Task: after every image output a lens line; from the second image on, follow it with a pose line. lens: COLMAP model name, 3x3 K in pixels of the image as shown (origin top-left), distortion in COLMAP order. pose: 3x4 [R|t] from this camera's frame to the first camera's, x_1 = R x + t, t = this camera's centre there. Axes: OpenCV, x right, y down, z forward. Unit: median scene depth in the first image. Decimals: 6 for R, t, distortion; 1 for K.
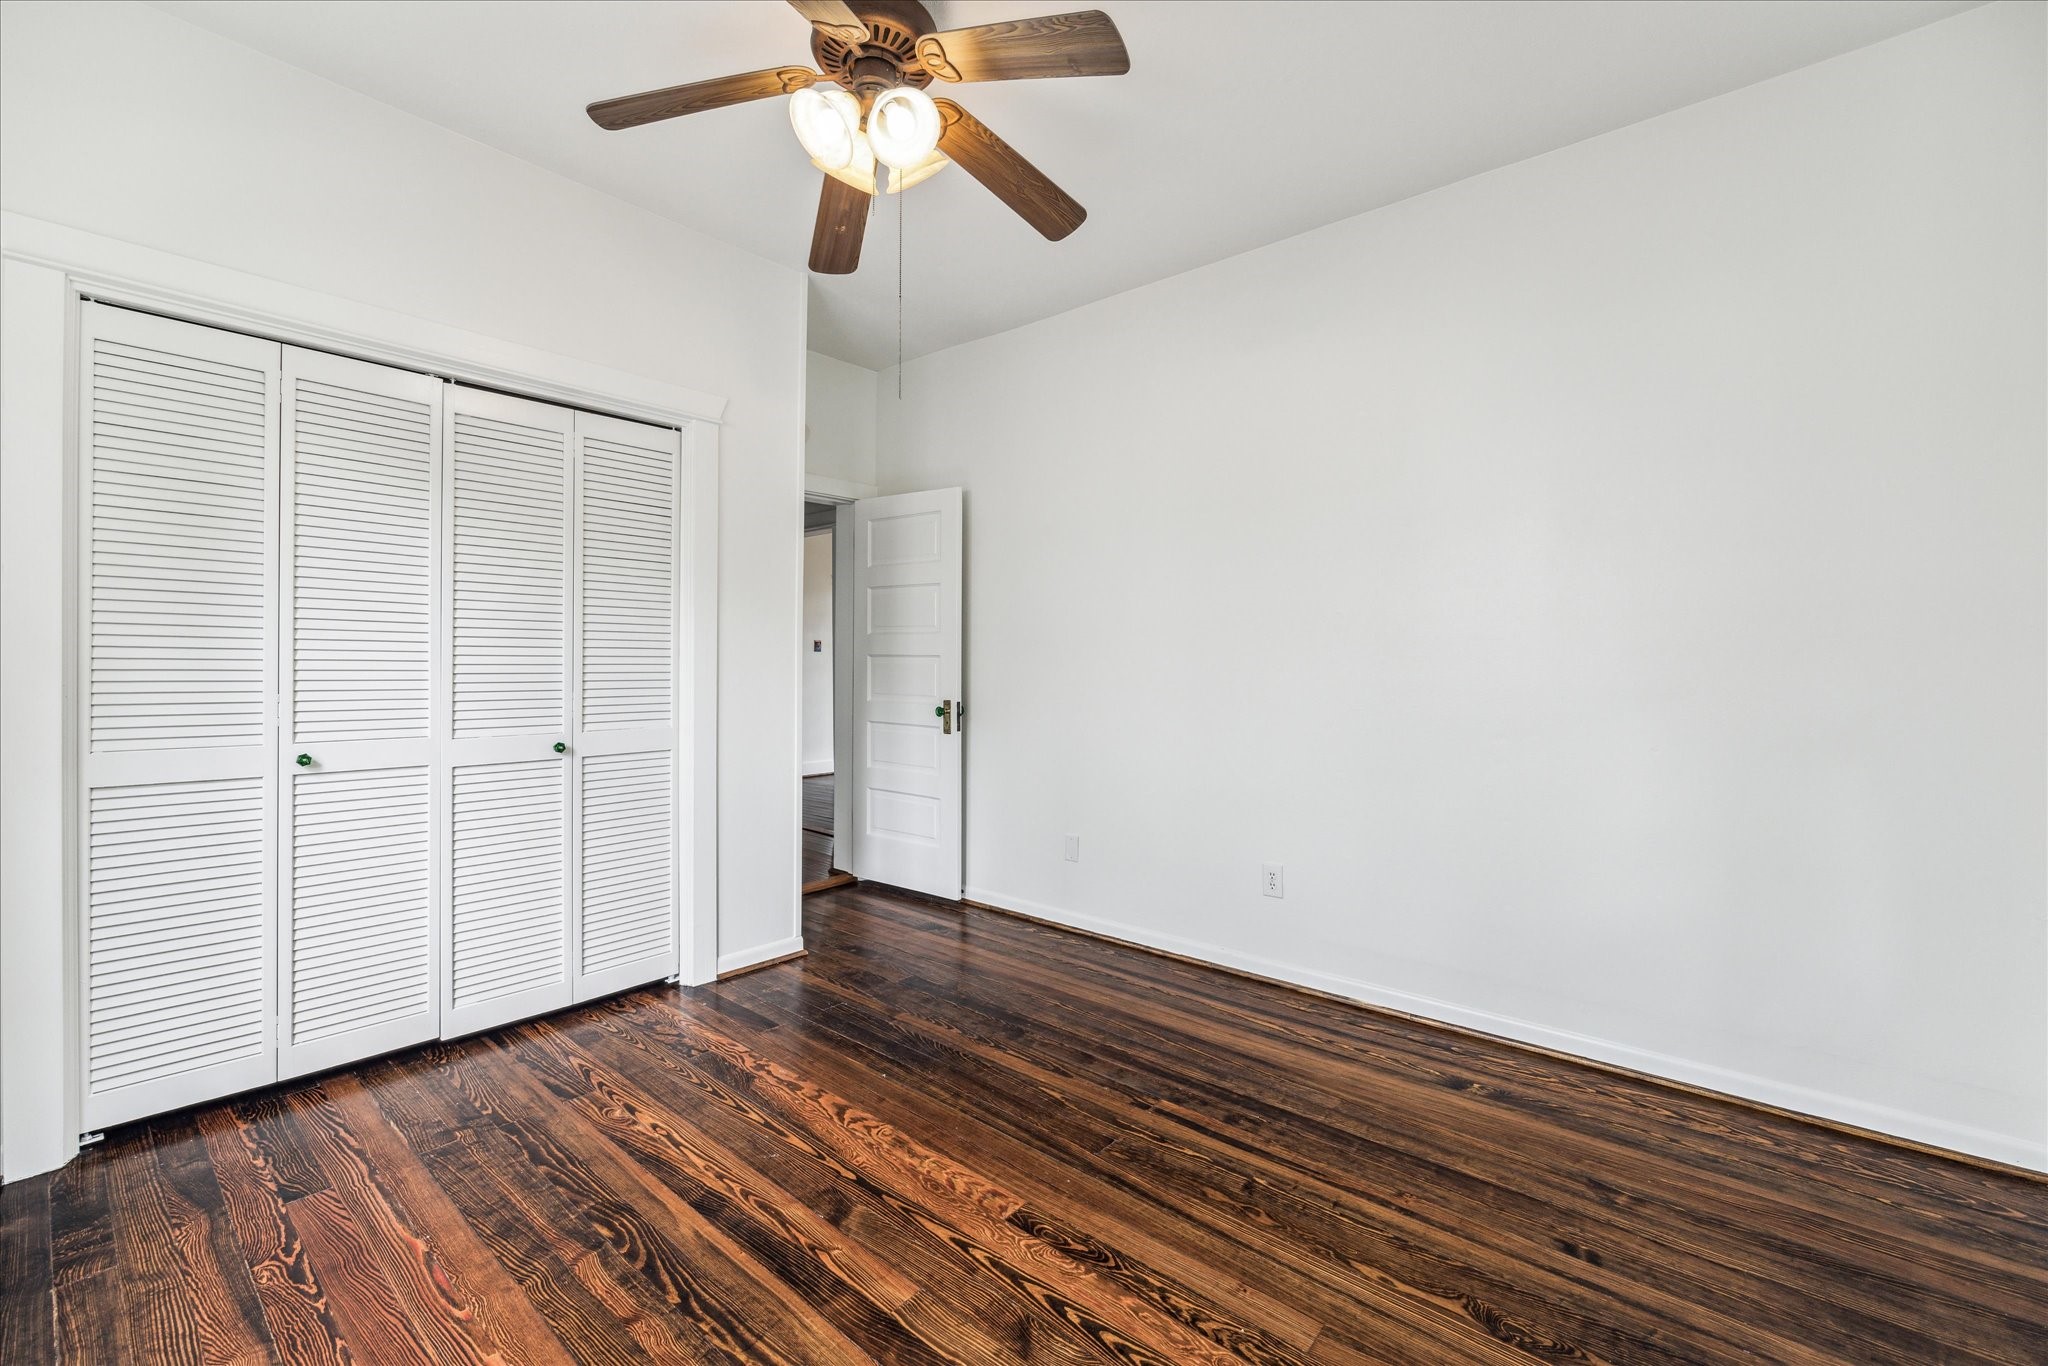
lens RADIAL K [[856.3, 0, 1015.5], [0, 856.3, 668.0], [0, 0, 1]] dist [-0.002877, -0.000031]
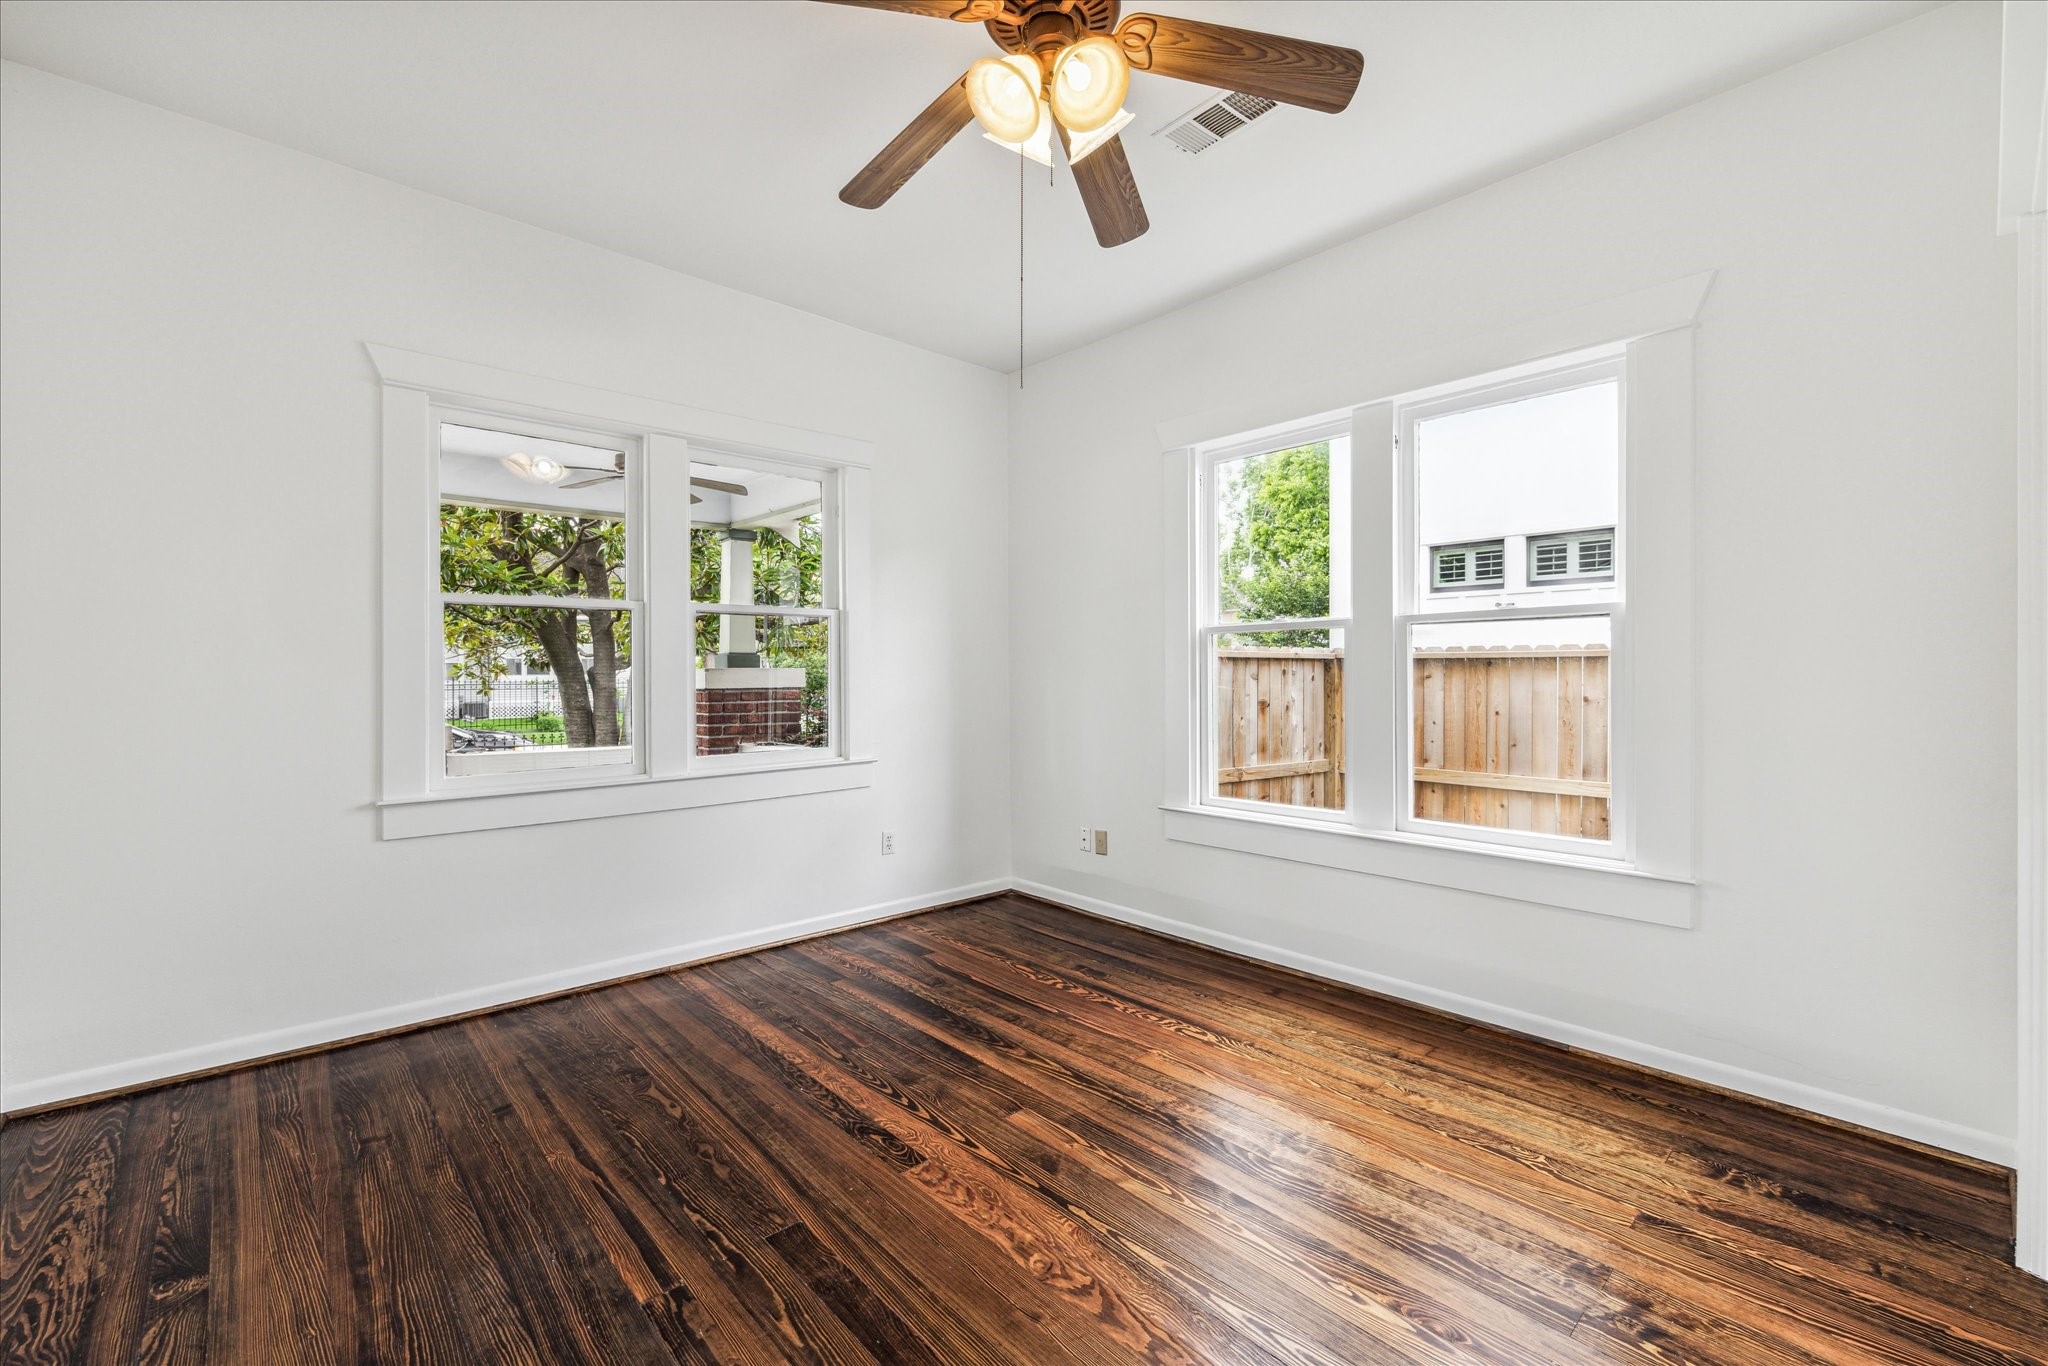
lens RADIAL K [[856.3, 0, 1015.5], [0, 856.3, 668.0], [0, 0, 1]] dist [-0.002877, -0.000031]
pose [[-0.991789, -0.002019, 0.127869, -0.254812], [-0.000770, 0.999951, 0.009819, -0.007197], [-0.127882, 0.009640, -0.991743, 1.989236]]
